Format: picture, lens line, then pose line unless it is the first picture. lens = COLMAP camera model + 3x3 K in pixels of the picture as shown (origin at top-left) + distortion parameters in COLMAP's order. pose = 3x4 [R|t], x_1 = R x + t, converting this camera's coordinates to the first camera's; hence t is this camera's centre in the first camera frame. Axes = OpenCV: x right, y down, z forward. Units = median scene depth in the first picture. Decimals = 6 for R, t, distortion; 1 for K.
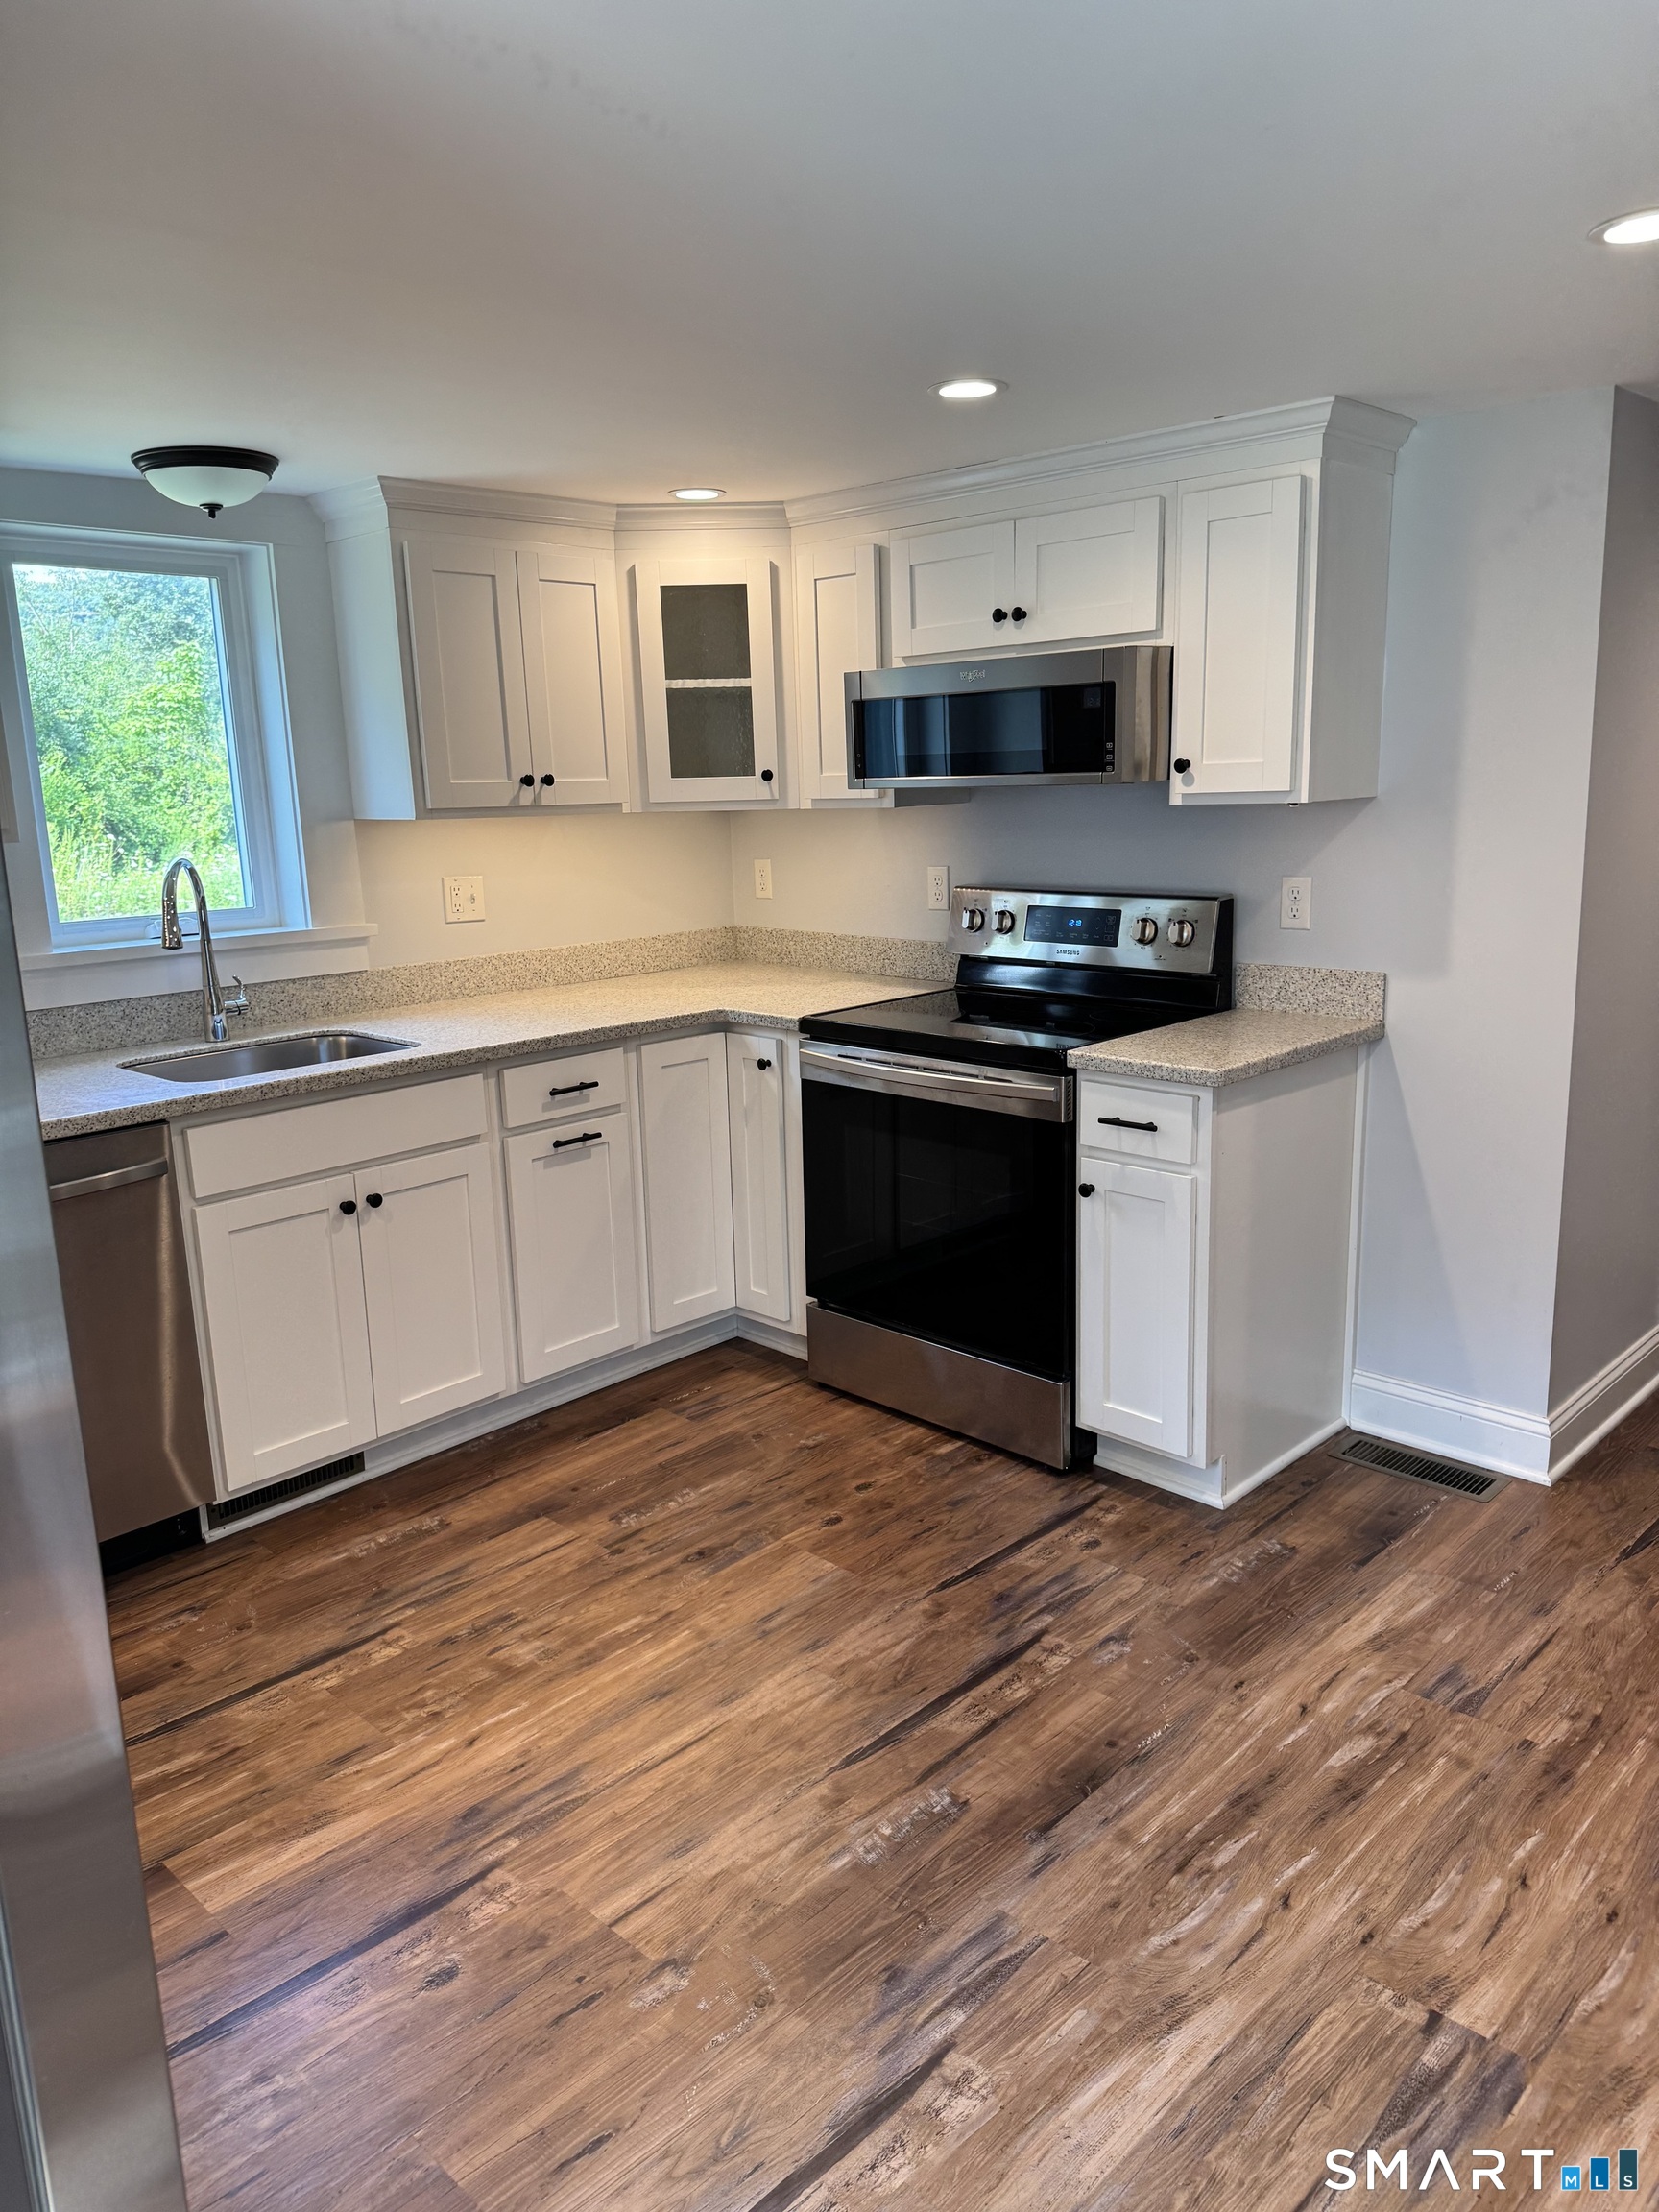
lens RADIAL K [[1568.8, 0, 829.5], [0, 1568.8, 1106.0], [0, 0, 1]] dist [0.004228, -0.001633]
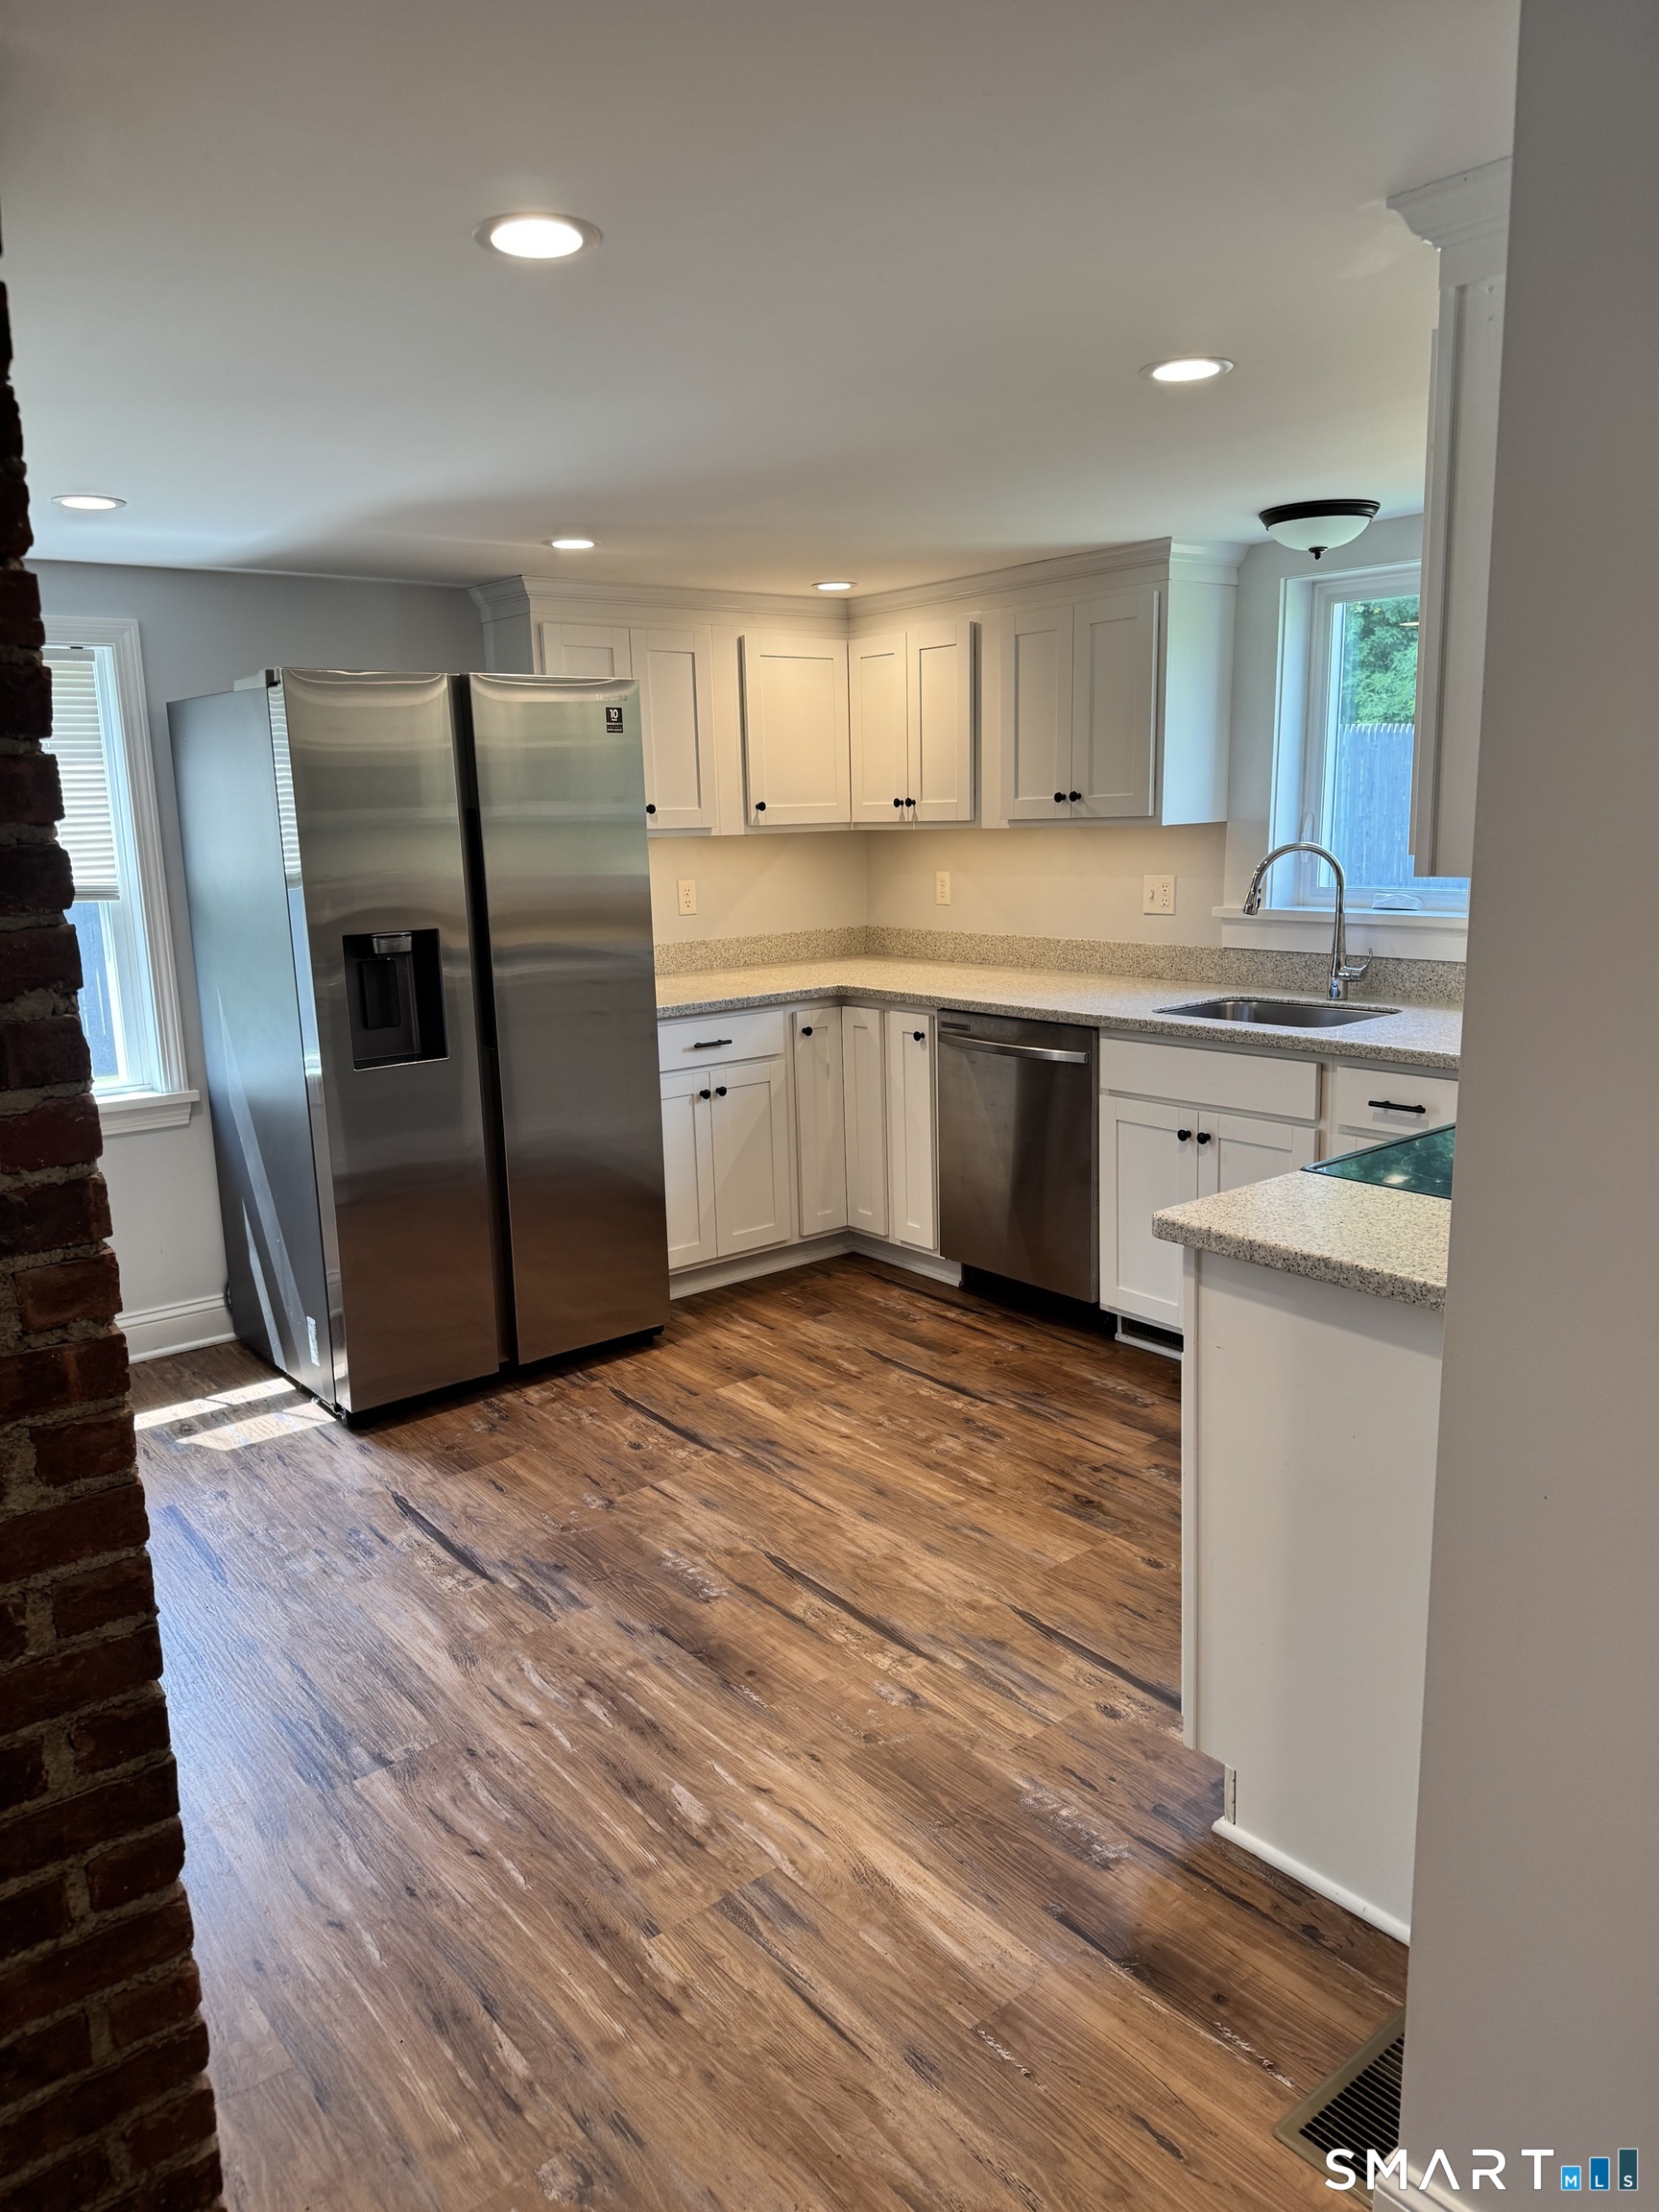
lens RADIAL K [[1537.3, 0, 832.5], [0, 1537.3, 1119.5], [0, 0, 1]] dist [0.094704, -0.183117]
pose [[-0.115905, 0.245366, -0.962477, 1.145652], [-0.182096, 0.947335, 0.263435, -0.278385], [0.976426, 0.205797, -0.065120, 1.038020]]
